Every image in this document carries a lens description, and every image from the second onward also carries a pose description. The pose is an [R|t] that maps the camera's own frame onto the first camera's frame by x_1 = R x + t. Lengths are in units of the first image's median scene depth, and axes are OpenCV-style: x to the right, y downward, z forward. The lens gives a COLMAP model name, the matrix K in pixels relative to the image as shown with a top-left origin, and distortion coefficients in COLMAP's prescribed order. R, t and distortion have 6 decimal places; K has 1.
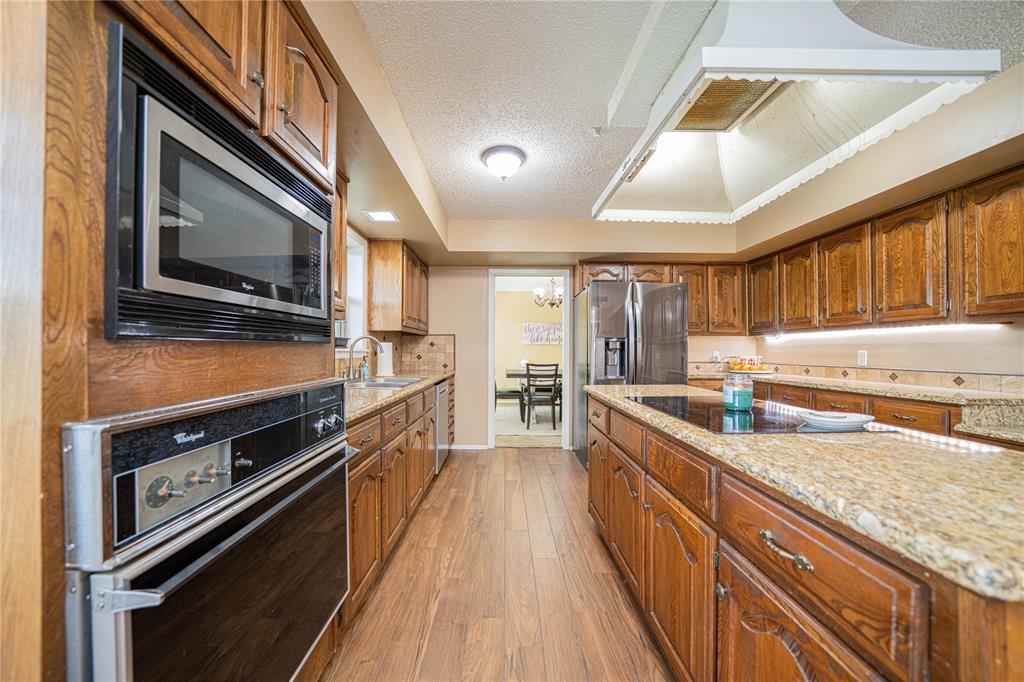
lens RADIAL K [[362.2, 0, 504.1], [0, 362.2, 346.7], [0, 0, 1]] dist [-0.012302, 0.000242]
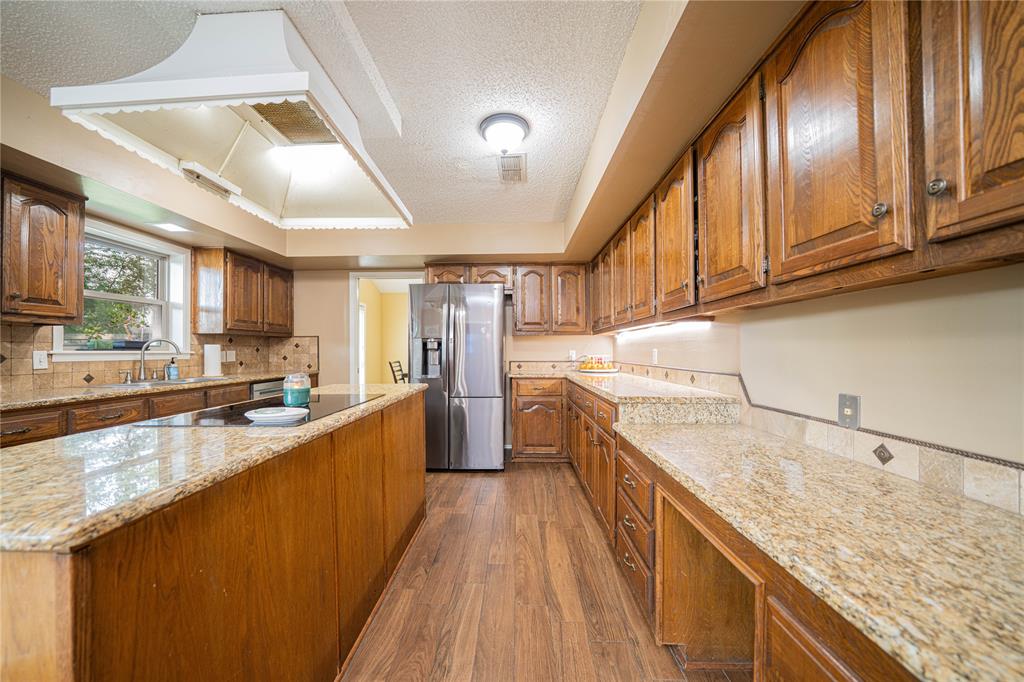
lens RADIAL K [[362.2, 0, 504.1], [0, 362.2, 346.7], [0, 0, 1]] dist [-0.012302, 0.000242]
pose [[0.999250, -0.007454, -0.038011, 0.700479], [0.007466, 0.999972, 0.000183, 0.001401], [0.038008, -0.000467, 0.999277, -0.026738]]
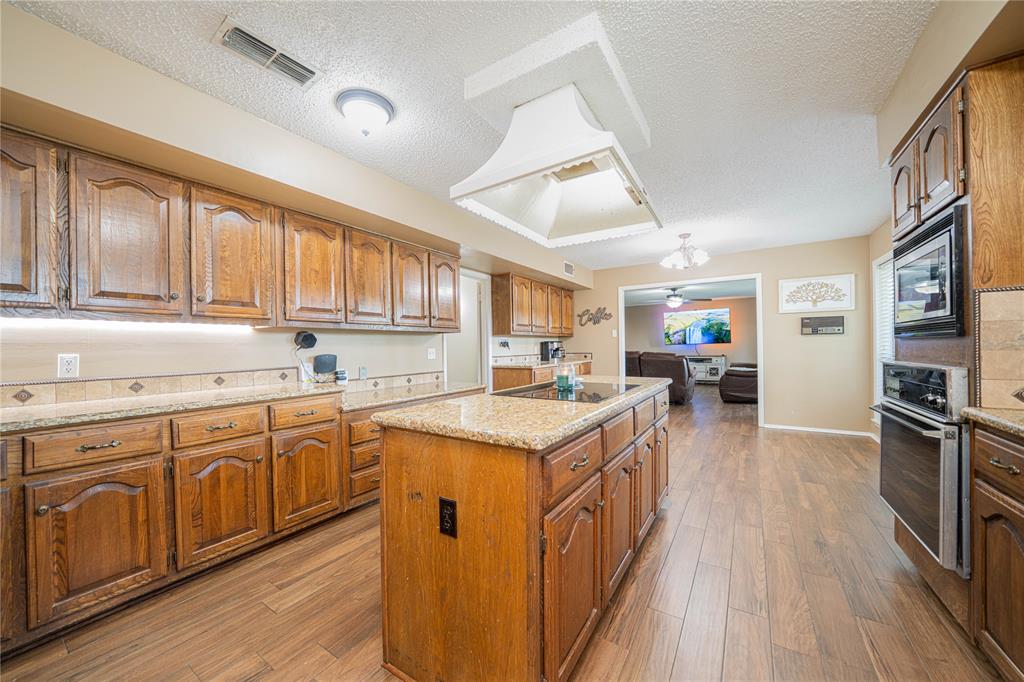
lens RADIAL K [[368.6, 0, 504.1], [0, 368.6, 346.7], [0, 0, 1]] dist [-0.018750, -0.000114]
pose [[-0.834983, 0.012043, 0.550144, 0.031911], [0.009074, 0.999926, -0.008117, 0.013037], [-0.550200, -0.001786, -0.835031, 1.247799]]
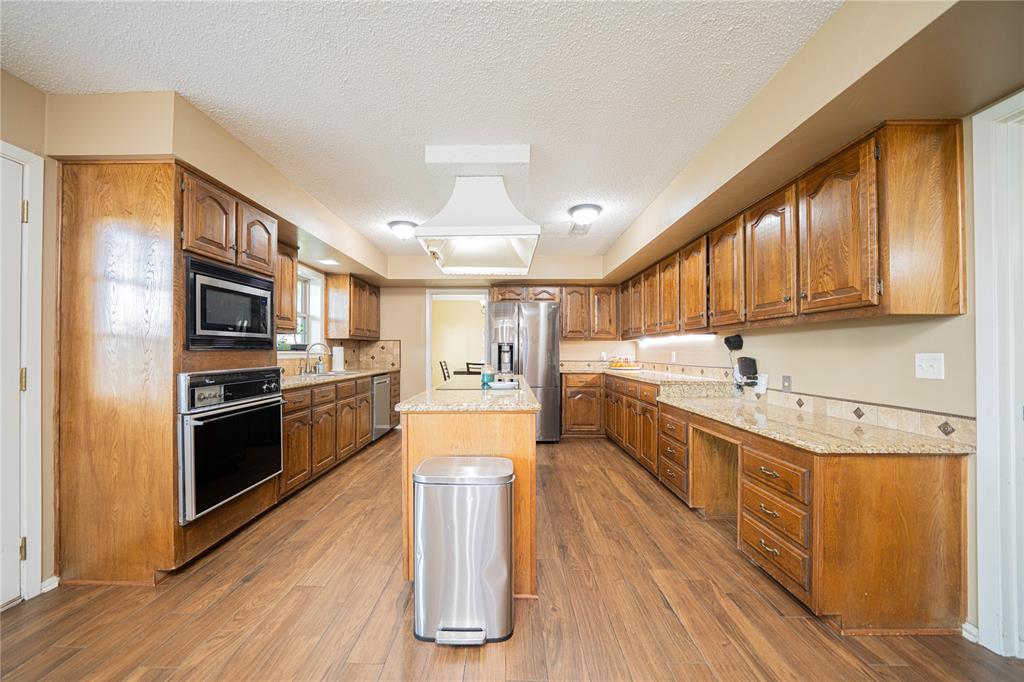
lens RADIAL K [[372.3, 0, 504.5], [0, 372.3, 346.5], [0, 0, 1]] dist [-0.000556, -0.000064]
pose [[0.999879, -0.003226, -0.015193, 0.411907], [0.003164, 0.999987, -0.004118, -0.006647], [0.015206, 0.004070, 0.999876, -0.522961]]
